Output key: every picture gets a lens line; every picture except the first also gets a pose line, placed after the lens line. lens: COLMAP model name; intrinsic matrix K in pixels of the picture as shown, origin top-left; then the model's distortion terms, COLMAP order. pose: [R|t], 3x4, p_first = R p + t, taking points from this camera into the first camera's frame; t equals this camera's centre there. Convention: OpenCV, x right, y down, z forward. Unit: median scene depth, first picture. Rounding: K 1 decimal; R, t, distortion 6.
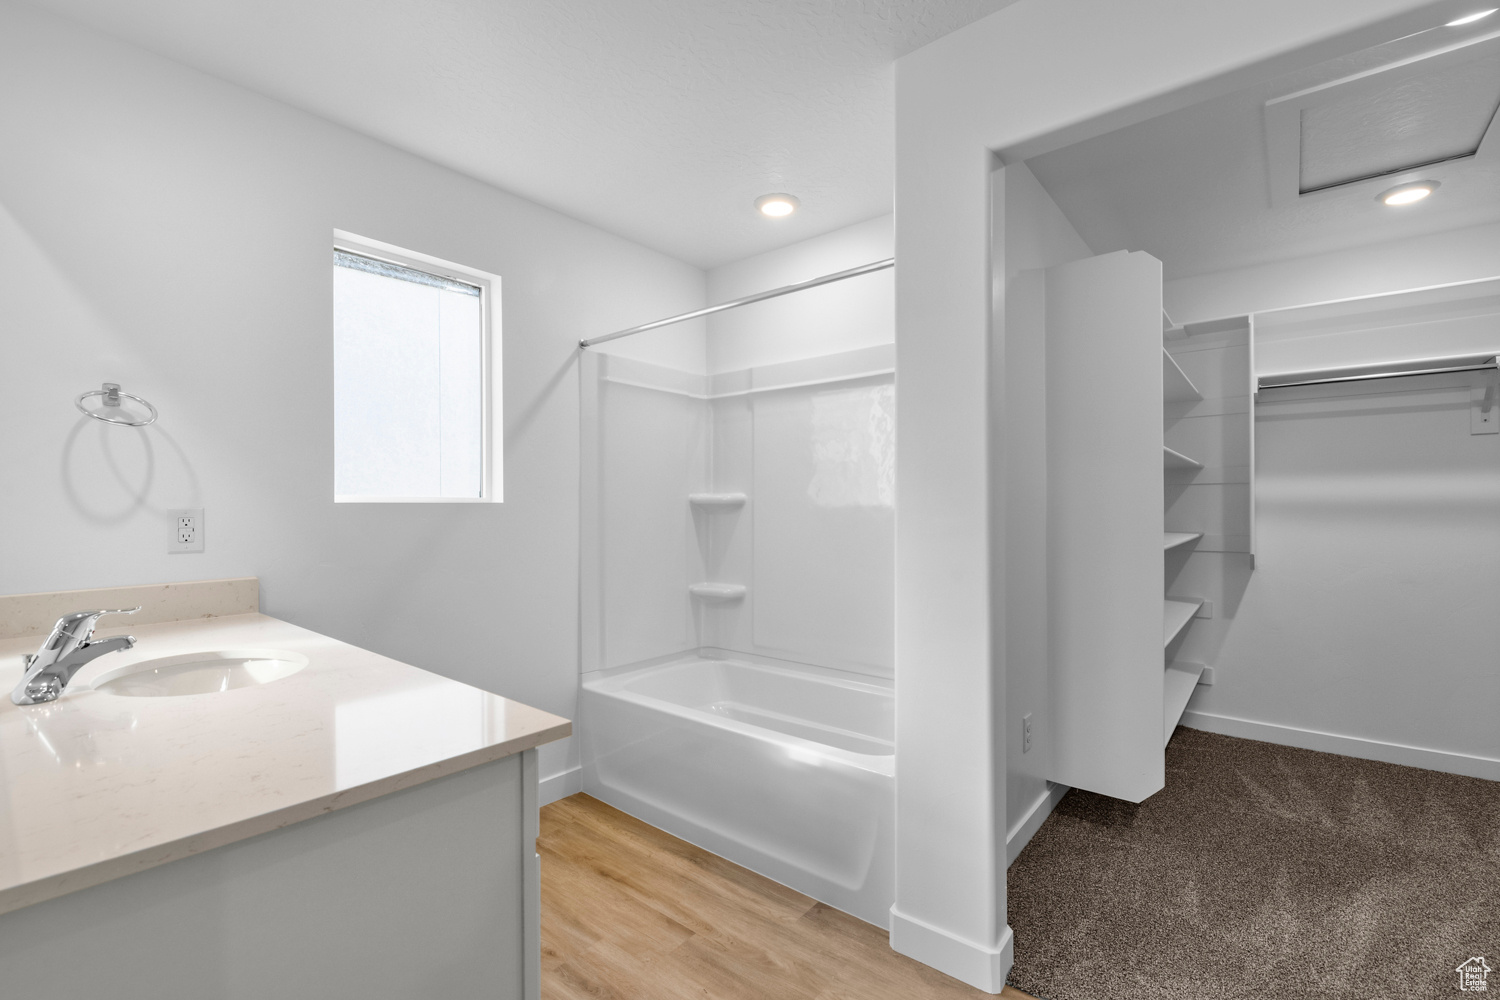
lens RADIAL K [[651.6, 0, 743.0], [0, 651.6, 504.9], [0, 0, 1]] dist [-0.001065, -0.000189]
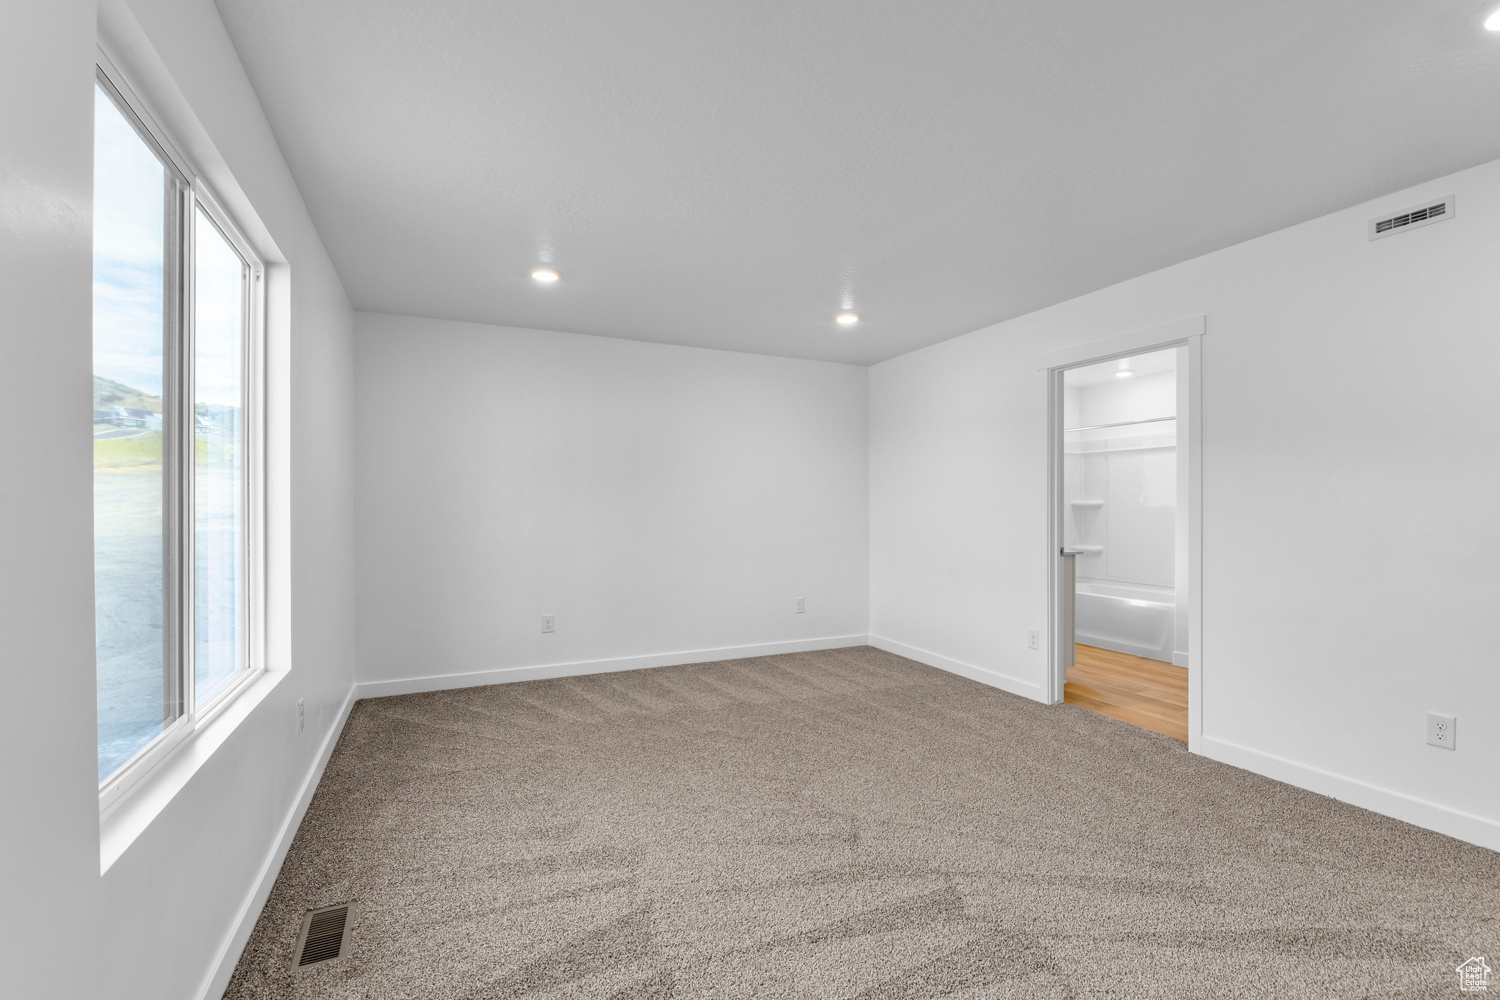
lens RADIAL K [[651.6, 0, 743.0], [0, 651.6, 504.9], [0, 0, 1]] dist [-0.001065, -0.000189]
pose [[0.902134, 0.001980, -0.431452, -0.131087], [0.002093, 0.999958, 0.008965, -0.024961], [0.431452, -0.008991, 0.902091, -1.294097]]
